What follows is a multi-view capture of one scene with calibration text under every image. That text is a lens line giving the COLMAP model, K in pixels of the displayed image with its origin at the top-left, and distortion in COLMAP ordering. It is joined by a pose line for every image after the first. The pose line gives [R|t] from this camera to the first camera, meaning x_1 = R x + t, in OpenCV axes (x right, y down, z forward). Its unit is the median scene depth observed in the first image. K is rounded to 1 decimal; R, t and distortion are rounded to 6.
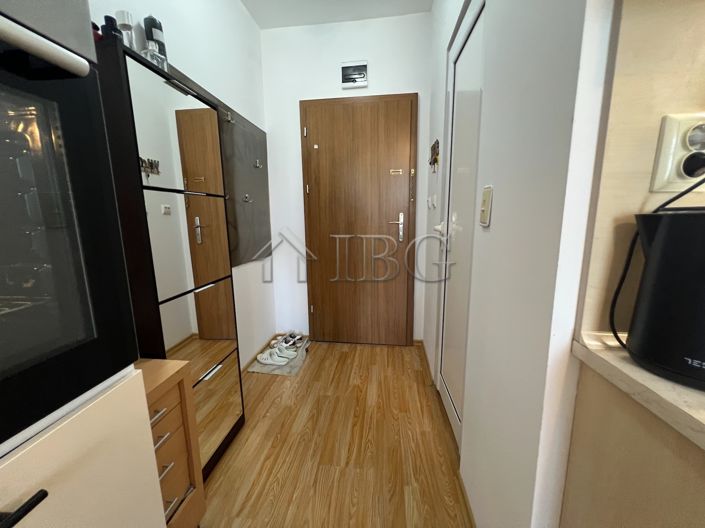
lens RADIAL K [[283.8, 0, 351.4], [0, 283.8, 263.0], [0, 0, 1]] dist [-0.001314, -0.000706]
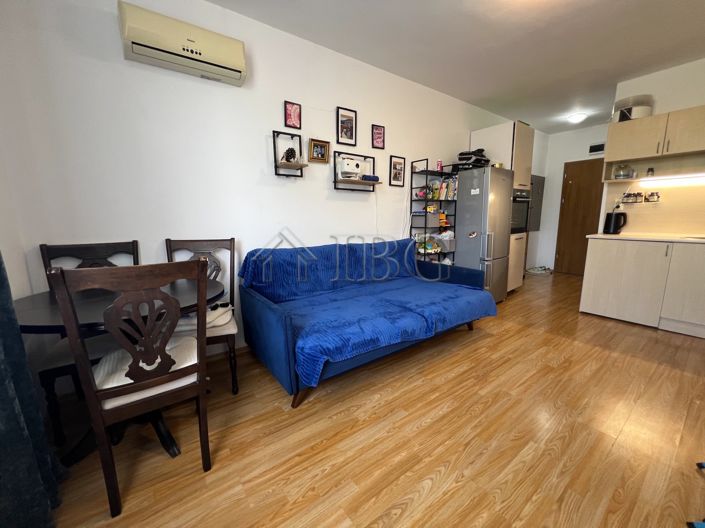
lens RADIAL K [[283.8, 0, 349.4], [0, 283.8, 261.8], [0, 0, 1]] dist [-0.001314, -0.000706]
pose [[0.640819, 0.110217, -0.759739, 0.519155], [-0.123018, 0.991594, 0.040090, 0.328149], [0.757772, 0.067772, 0.648991, -1.711520]]
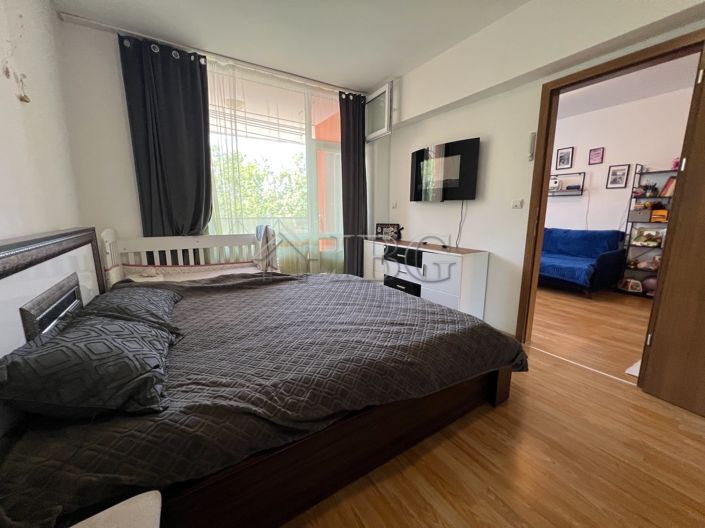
lens RADIAL K [[283.8, 0, 350.8], [0, 283.8, 262.5], [0, 0, 1]] dist [-0.001314, -0.000706]
pose [[-0.812323, 0.096187, -0.575221, 1.974440], [-0.106118, 0.945463, 0.307959, 0.055960], [0.573472, 0.311203, -0.757814, -0.121832]]
